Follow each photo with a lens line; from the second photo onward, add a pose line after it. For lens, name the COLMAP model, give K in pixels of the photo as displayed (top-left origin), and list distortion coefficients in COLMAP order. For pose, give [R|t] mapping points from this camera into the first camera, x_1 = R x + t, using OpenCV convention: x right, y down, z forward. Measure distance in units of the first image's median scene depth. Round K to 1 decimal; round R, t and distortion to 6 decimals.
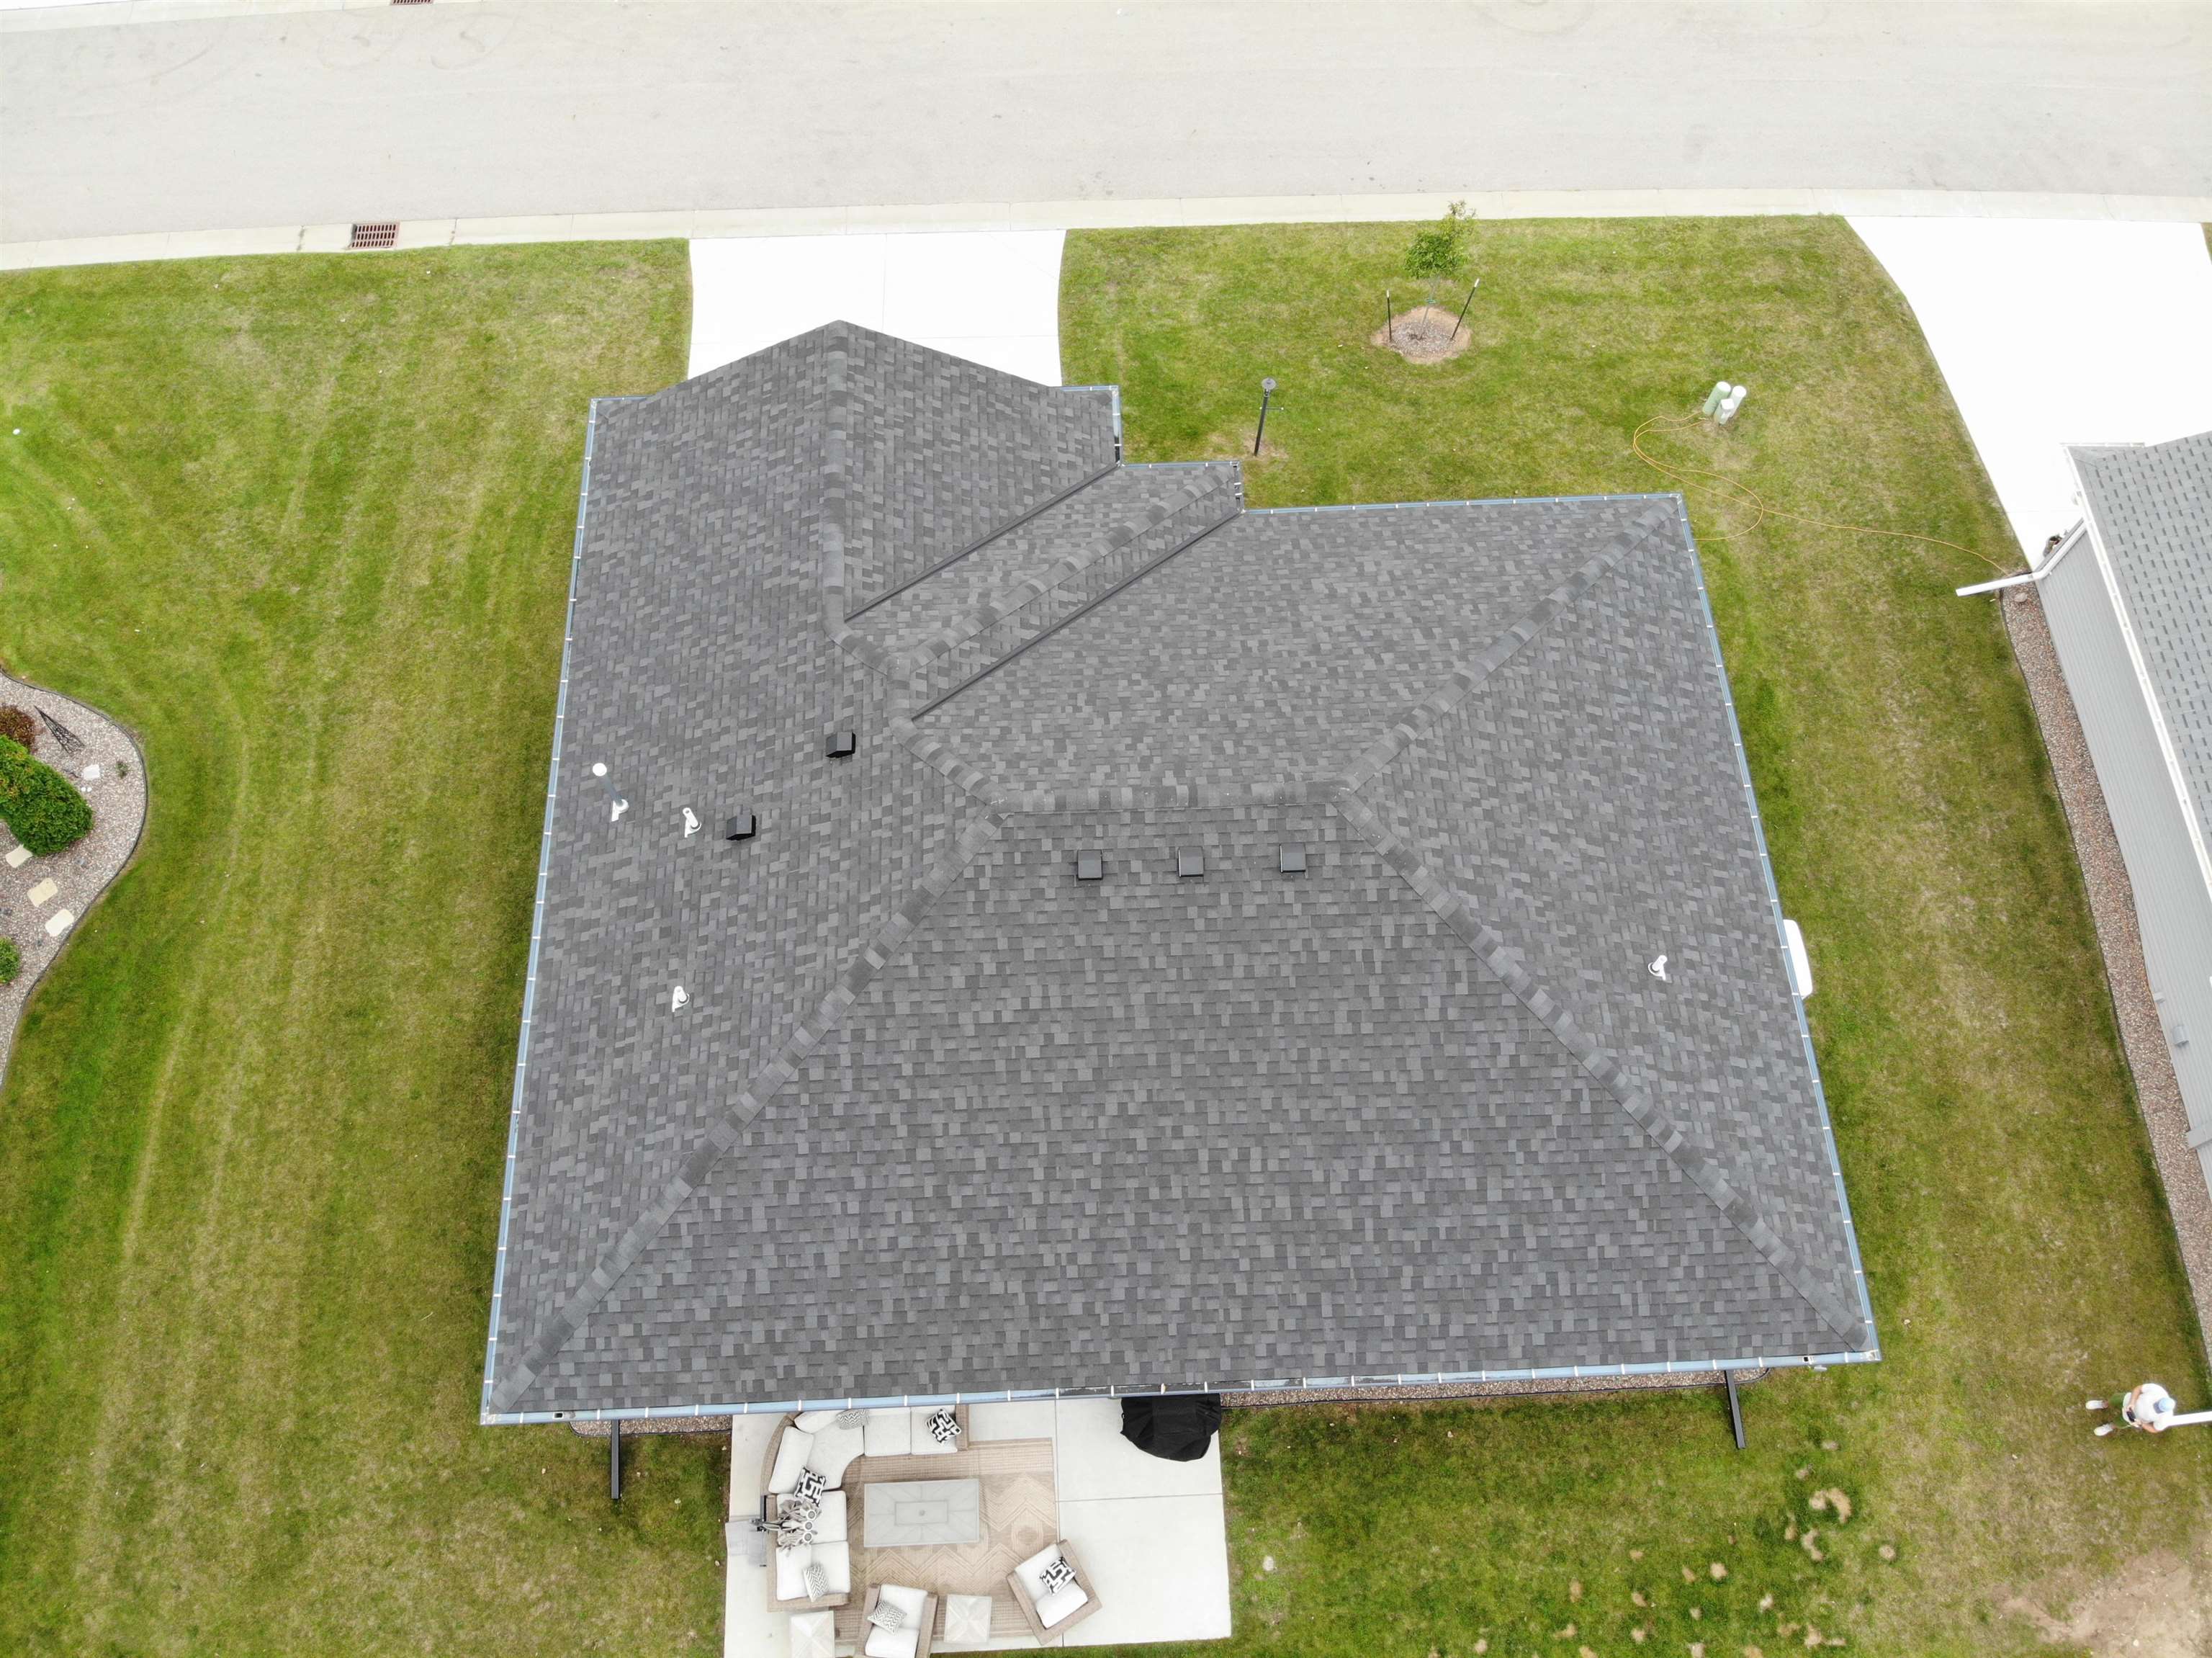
lens RADIAL K [[1632.9, 0, 1107.3], [0, 1632.9, 842.7], [0, 0, 1]] dist [0.060763, -0.185287]
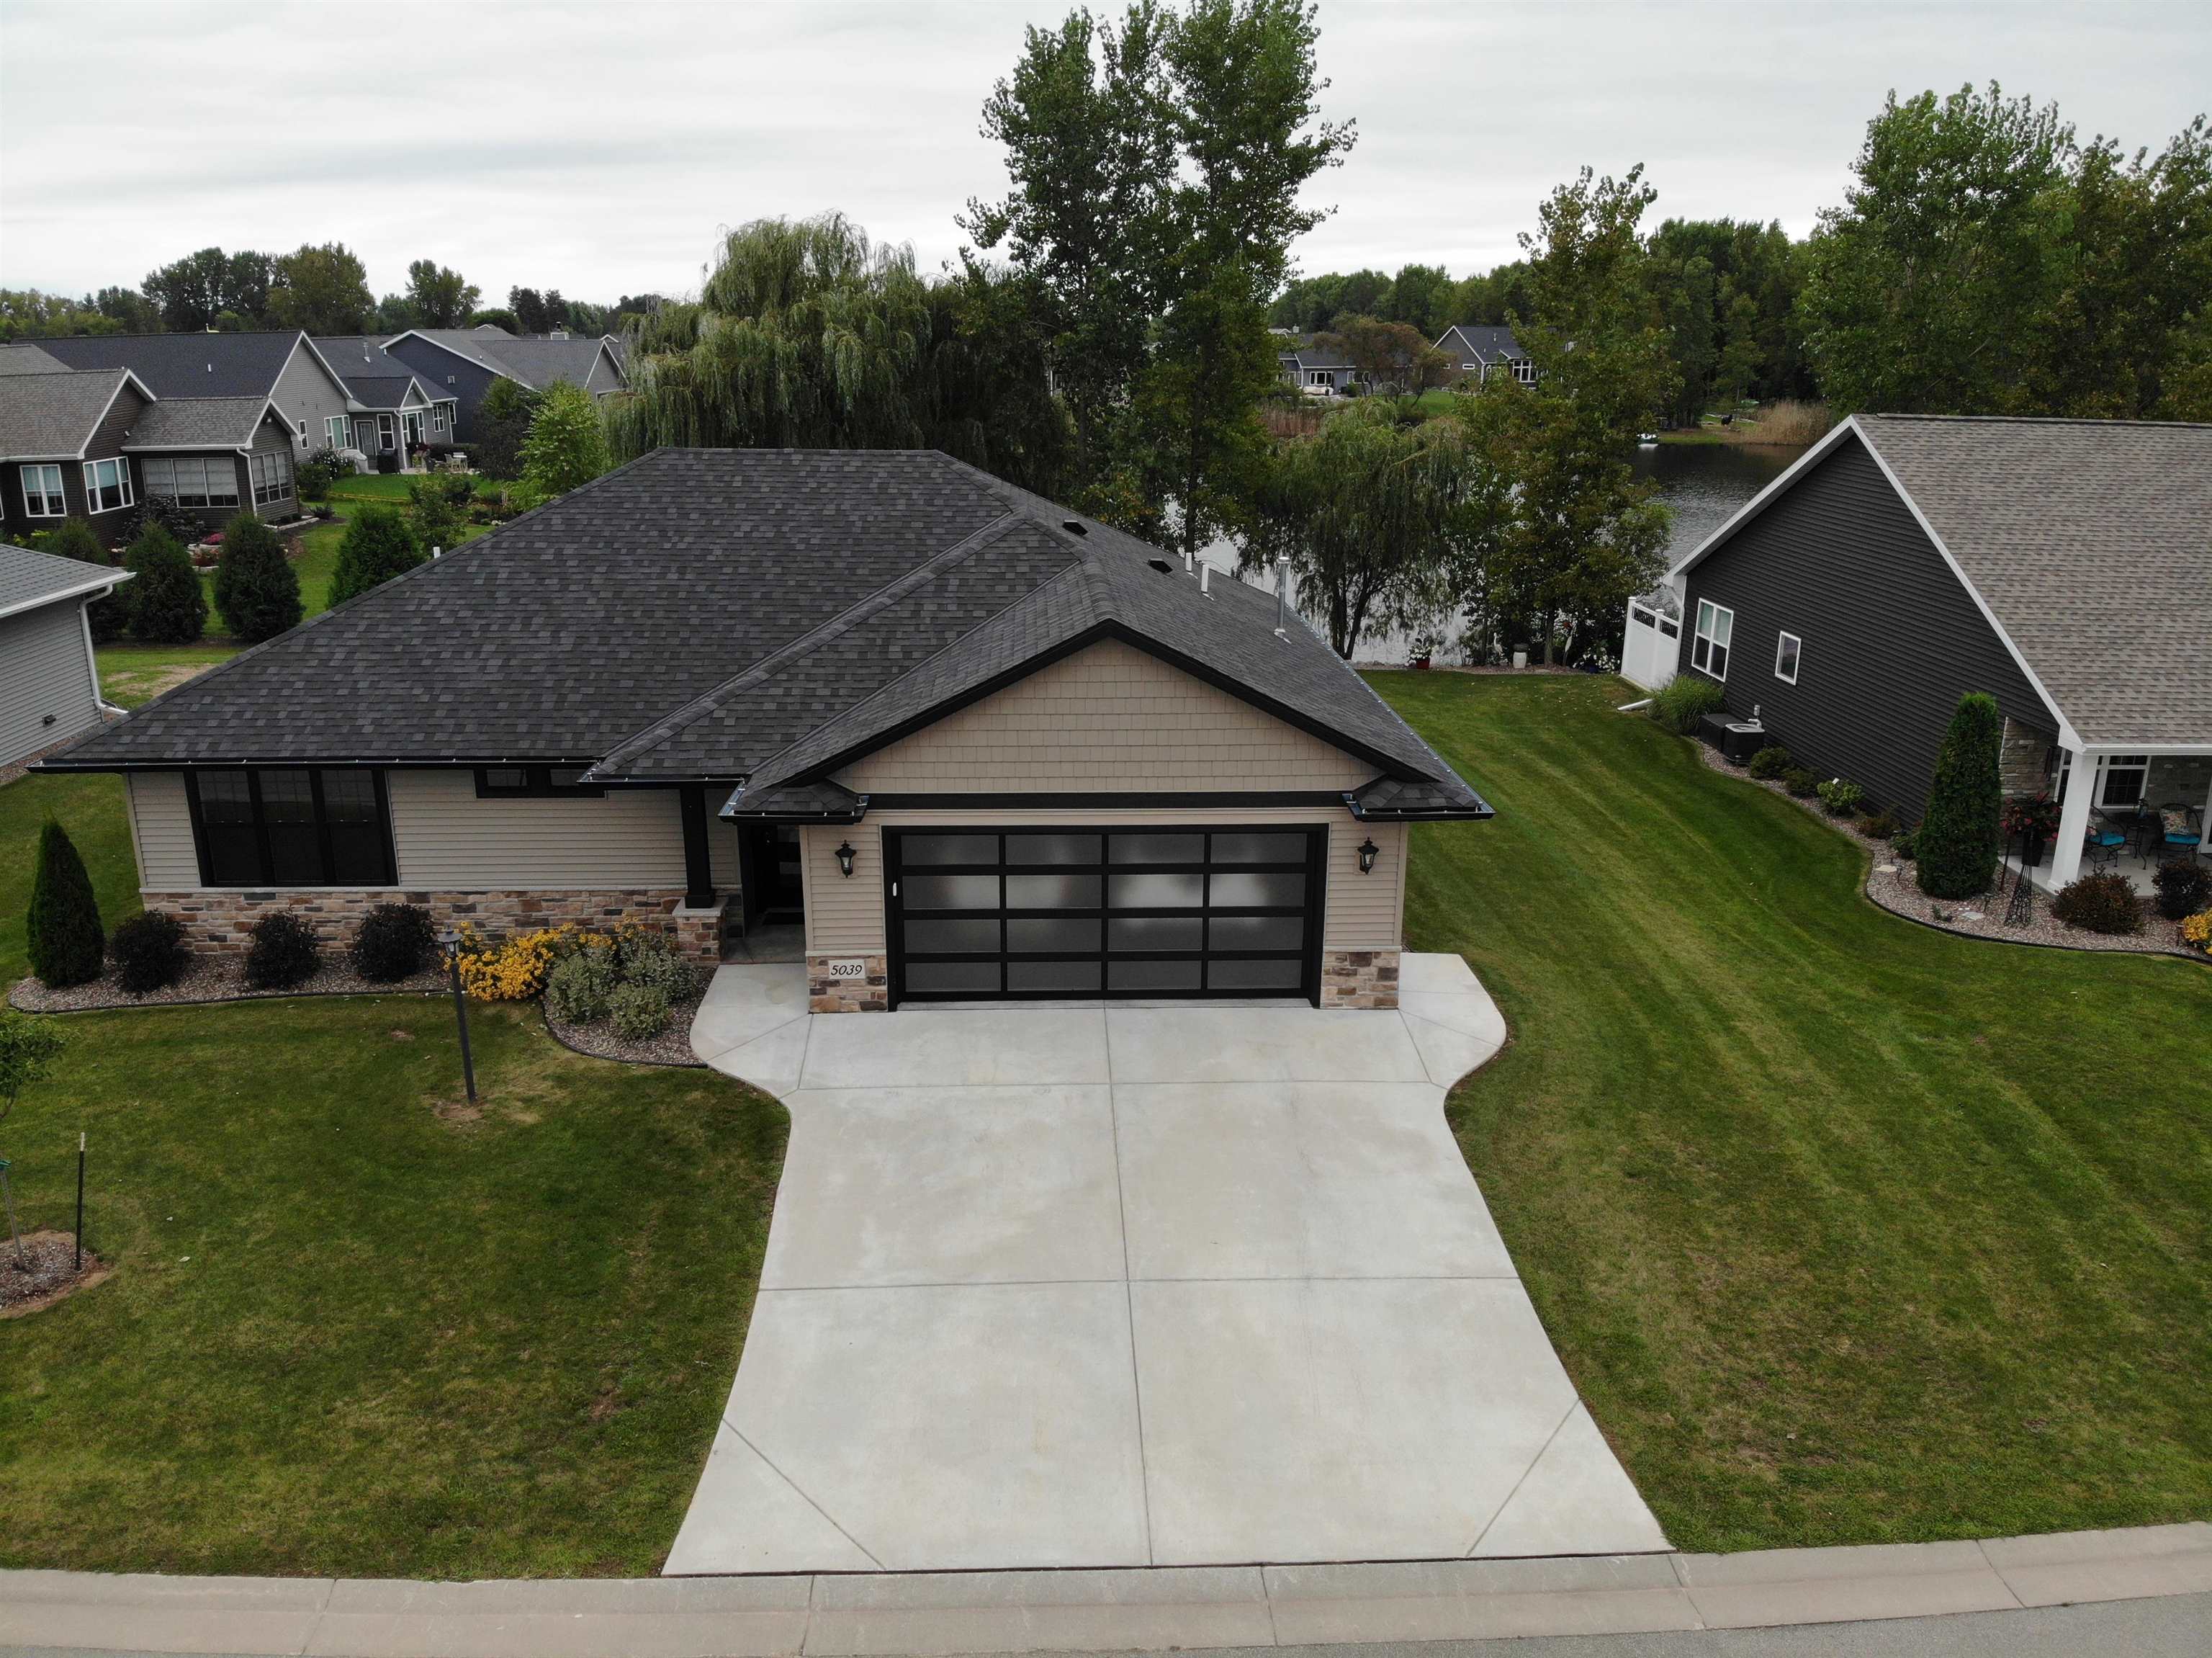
lens RADIAL K [[1632.9, 0, 1107.3], [0, 1632.9, 842.7], [0, 0, 1]] dist [0.060763, -0.185287]
pose [[-0.999751, -0.021051, -0.007448, -0.120650], [-0.010070, 0.127338, 0.991808, -0.769118], [-0.019931, 0.991636, -0.127518, 0.902597]]
